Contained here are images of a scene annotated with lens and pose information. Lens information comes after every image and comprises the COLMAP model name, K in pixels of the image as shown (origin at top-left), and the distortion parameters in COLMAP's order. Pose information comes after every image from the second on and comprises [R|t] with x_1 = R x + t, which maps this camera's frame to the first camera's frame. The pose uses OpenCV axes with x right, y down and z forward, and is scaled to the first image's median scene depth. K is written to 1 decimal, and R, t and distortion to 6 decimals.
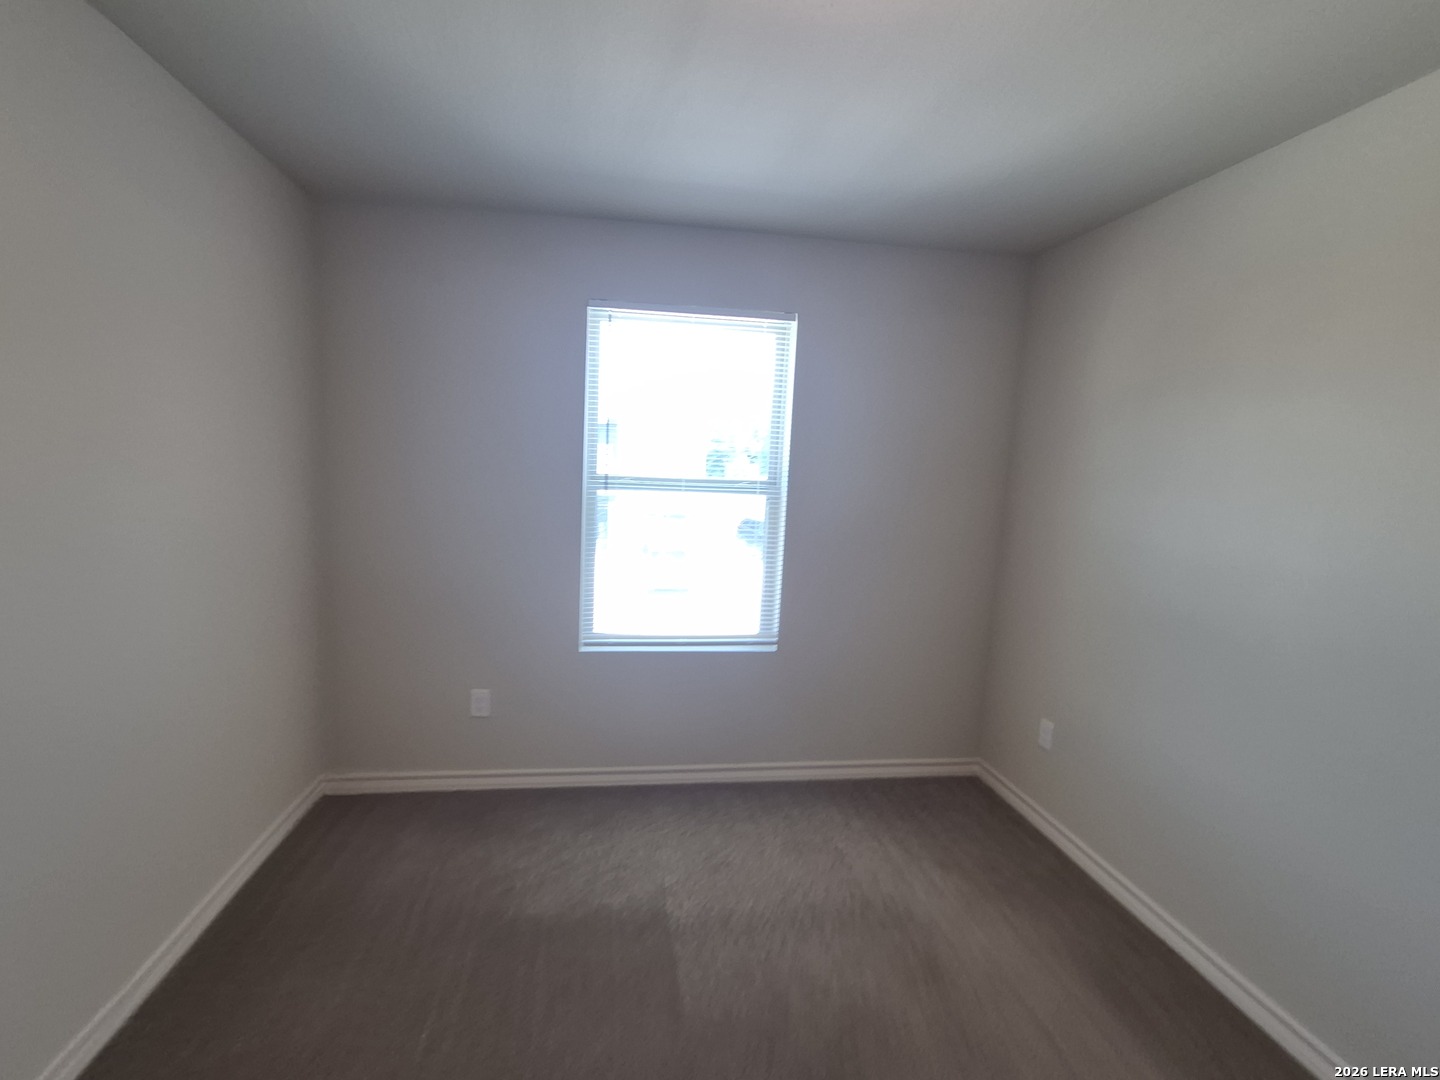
lens RADIAL K [[579.0, 0, 684.8], [0, 579.0, 568.5], [0, 0, 1]] dist [0.003835, 0.000307]
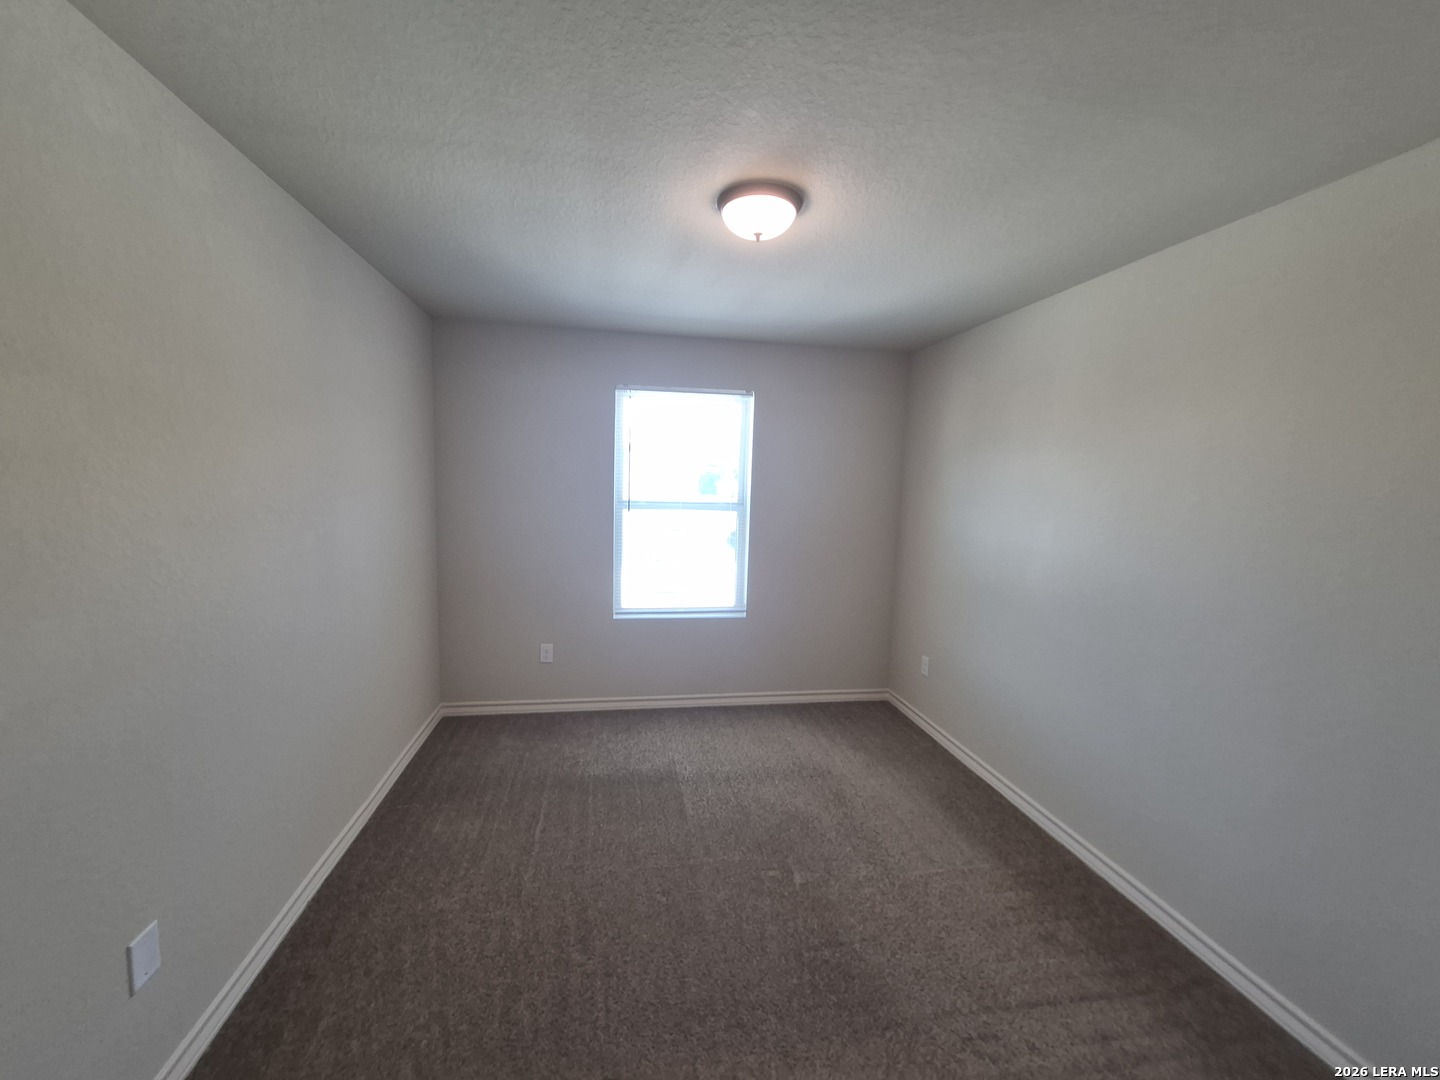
lens RADIAL K [[567.6, 0, 716.2], [0, 567.6, 544.5], [0, 0, 1]] dist [0.006038, 0.000902]
pose [[0.997940, -0.021163, 0.060564, -0.002430], [0.025508, 0.997085, -0.071909, 0.069427], [-0.058865, 0.073306, 0.995571, -0.499152]]
